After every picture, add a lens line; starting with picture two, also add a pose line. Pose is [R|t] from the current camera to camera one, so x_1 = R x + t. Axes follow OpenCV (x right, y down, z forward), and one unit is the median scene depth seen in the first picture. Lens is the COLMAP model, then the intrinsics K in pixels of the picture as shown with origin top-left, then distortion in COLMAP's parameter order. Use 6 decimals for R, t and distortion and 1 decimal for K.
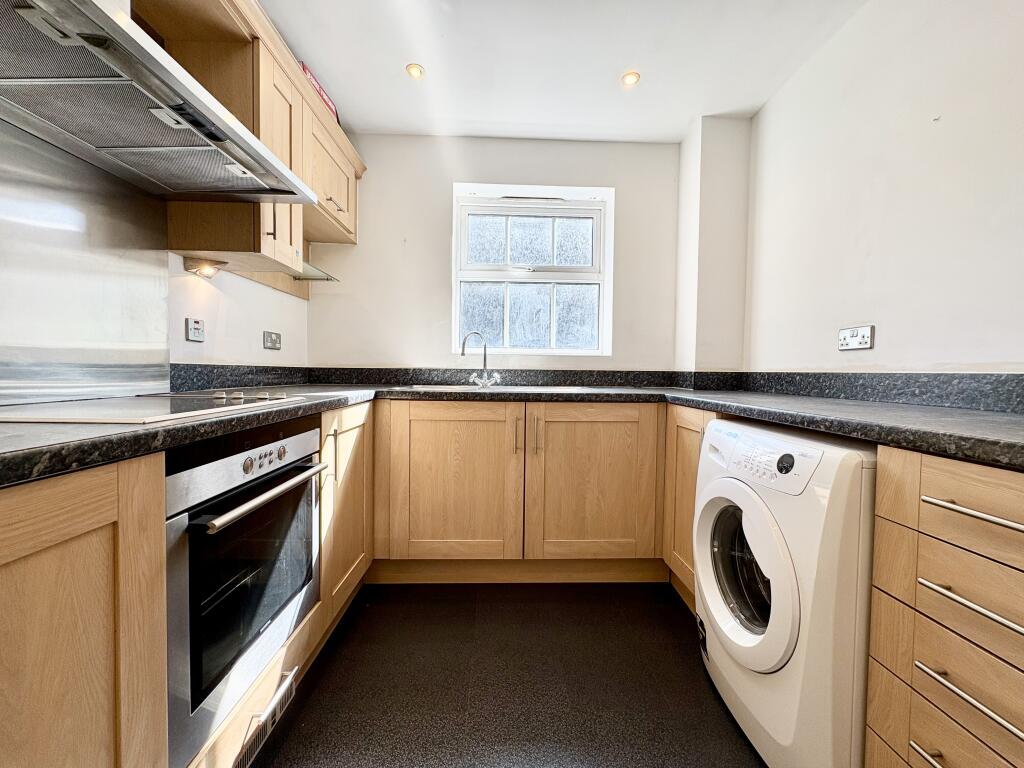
lens RADIAL K [[409.3, 0, 512.0], [0, 409.3, 384.0], [0, 0, 1]] dist [0.000890, 0.000146]
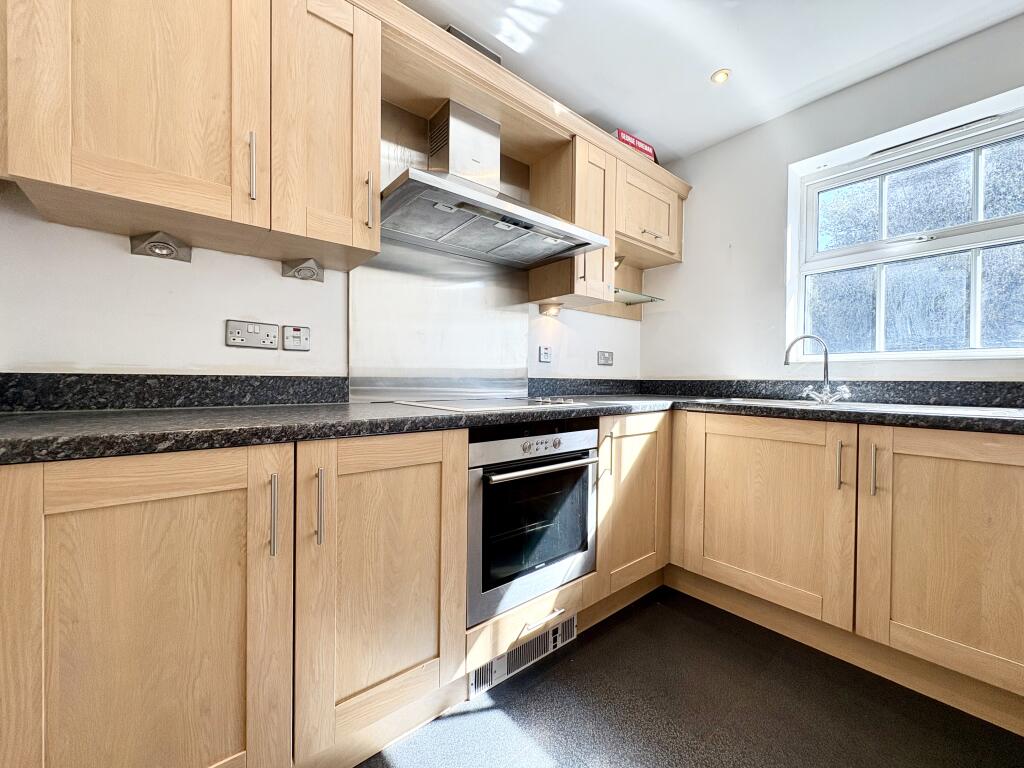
lens RADIAL K [[409.3, 0, 512.0], [0, 409.3, 384.0], [0, 0, 1]] dist [0.000890, 0.000146]
pose [[0.615803, 0.002723, -0.787895, 0.237177], [-0.026411, 0.999503, -0.017188, 0.000163], [0.787457, 0.031393, 0.615569, 0.026840]]
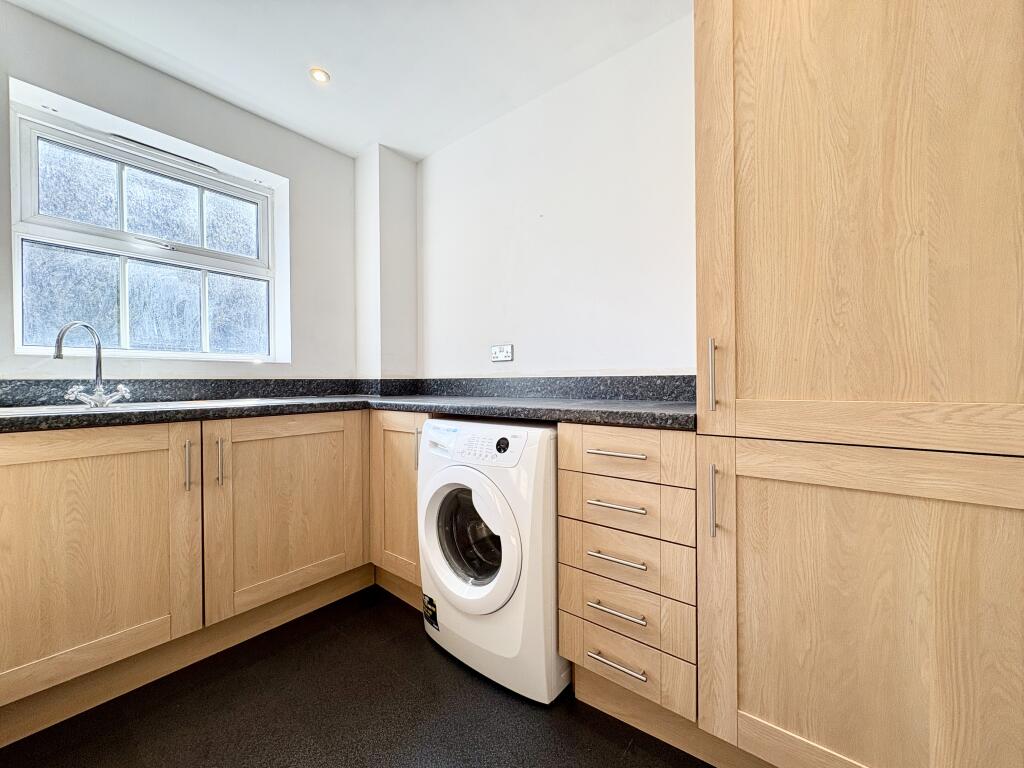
lens RADIAL K [[409.3, 0, 512.0], [0, 409.3, 384.0], [0, 0, 1]] dist [0.000890, 0.000146]
pose [[0.653230, -0.022348, 0.756830, -0.167771], [0.039680, 0.999201, -0.004743, 0.001790], [-0.756119, 0.033129, 0.653595, 0.054737]]
